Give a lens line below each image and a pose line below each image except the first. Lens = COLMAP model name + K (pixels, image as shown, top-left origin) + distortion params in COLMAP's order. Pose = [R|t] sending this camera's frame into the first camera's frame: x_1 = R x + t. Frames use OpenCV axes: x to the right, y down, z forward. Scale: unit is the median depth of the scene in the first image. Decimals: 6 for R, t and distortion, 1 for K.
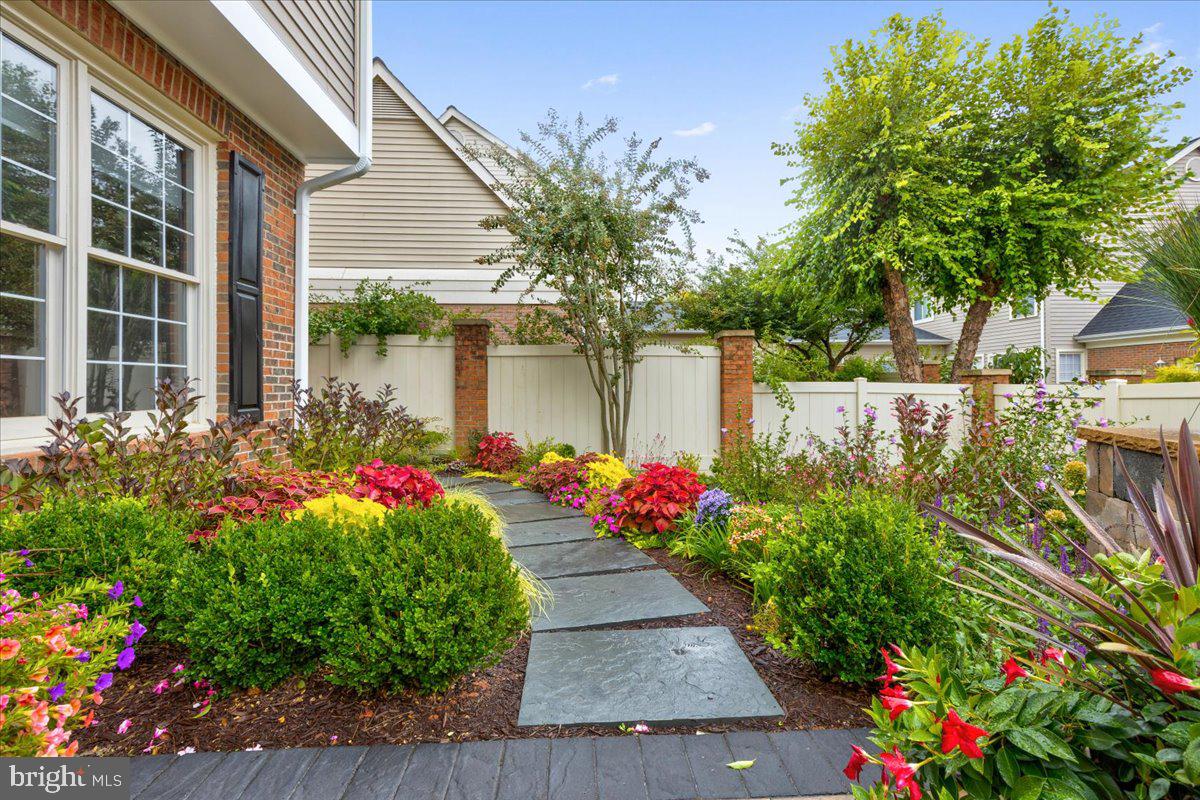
lens RADIAL K [[541.4, 0, 600.0], [0, 541.4, 392.8], [0, 0, 1]] dist [0.008516, -0.002519]
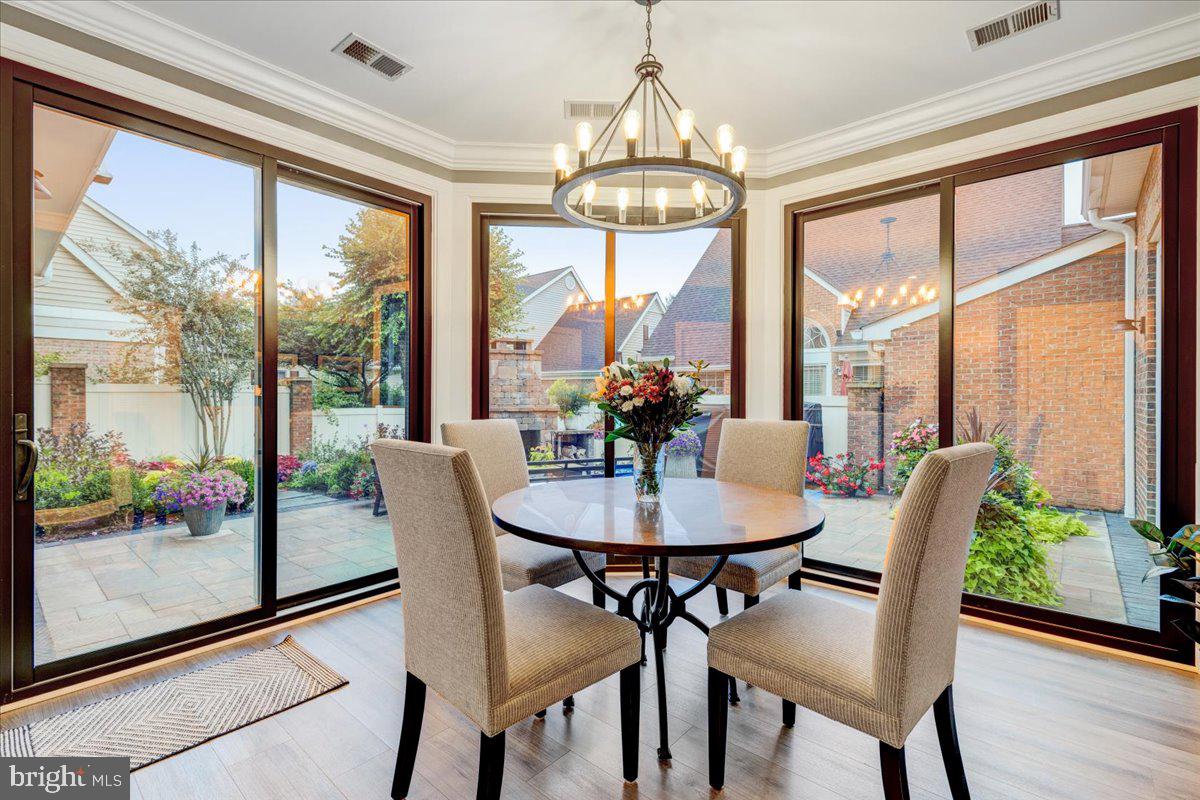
lens RADIAL K [[541.4, 0, 600.3], [0, 541.4, 403.4], [0, 0, 1]] dist [0.008516, -0.002519]
pose [[0.700202, -0.006208, 0.713918, -0.269694], [0.006937, 0.999974, 0.001891, -0.034351], [-0.713911, 0.003628, 0.700227, -0.740032]]
